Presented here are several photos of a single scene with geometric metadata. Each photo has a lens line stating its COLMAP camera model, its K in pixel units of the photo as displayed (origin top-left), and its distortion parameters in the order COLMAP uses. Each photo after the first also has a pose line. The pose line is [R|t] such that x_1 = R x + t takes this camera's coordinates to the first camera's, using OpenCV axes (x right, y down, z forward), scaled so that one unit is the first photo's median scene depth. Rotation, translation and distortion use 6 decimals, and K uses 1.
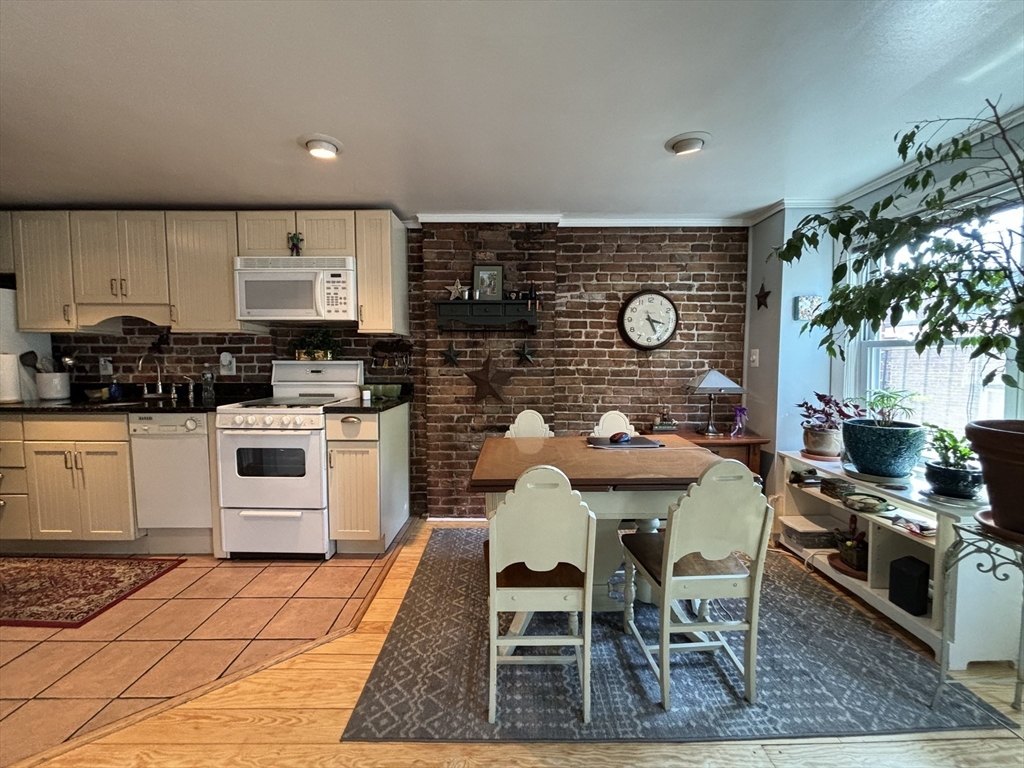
lens RADIAL K [[408.6, 0, 512.4], [0, 408.6, 384.1], [0, 0, 1]] dist [-0.001849, 0.000629]
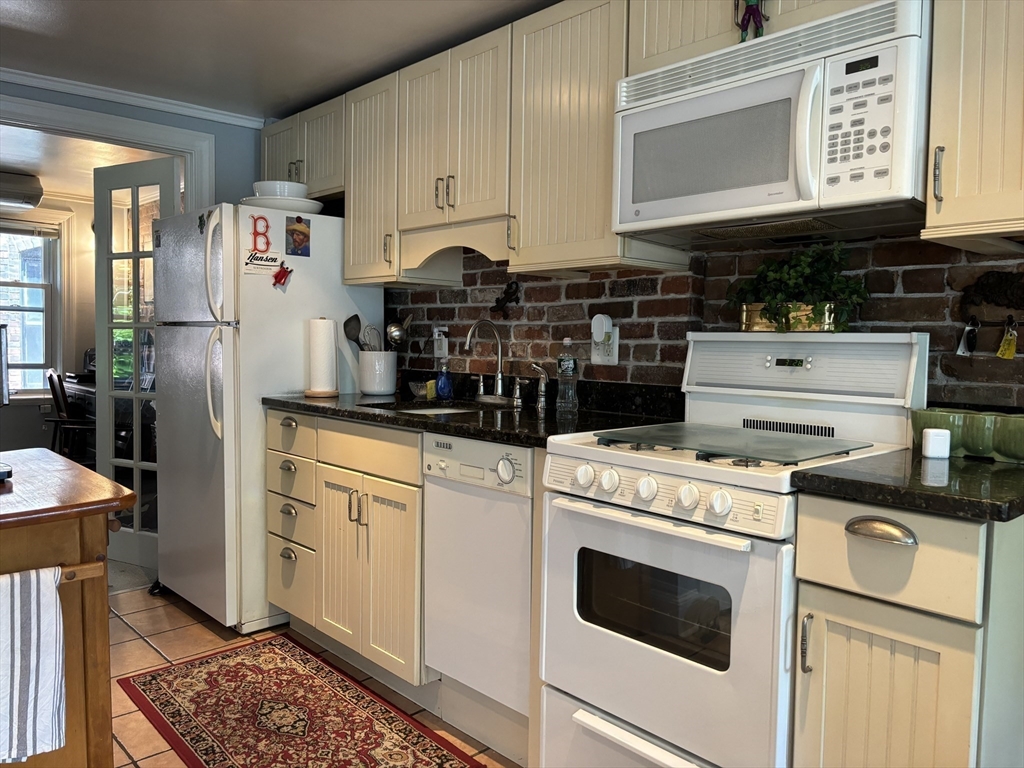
lens RADIAL K [[758.7, 0, 515.9], [0, 758.7, 377.9], [0, 0, 1]] dist [0.036473, -0.024975]
pose [[0.680320, 0.044347, -0.731572, -0.163216], [-0.062561, 0.998038, 0.002321, -0.003808], [0.730240, 0.044188, 0.681760, 0.396641]]
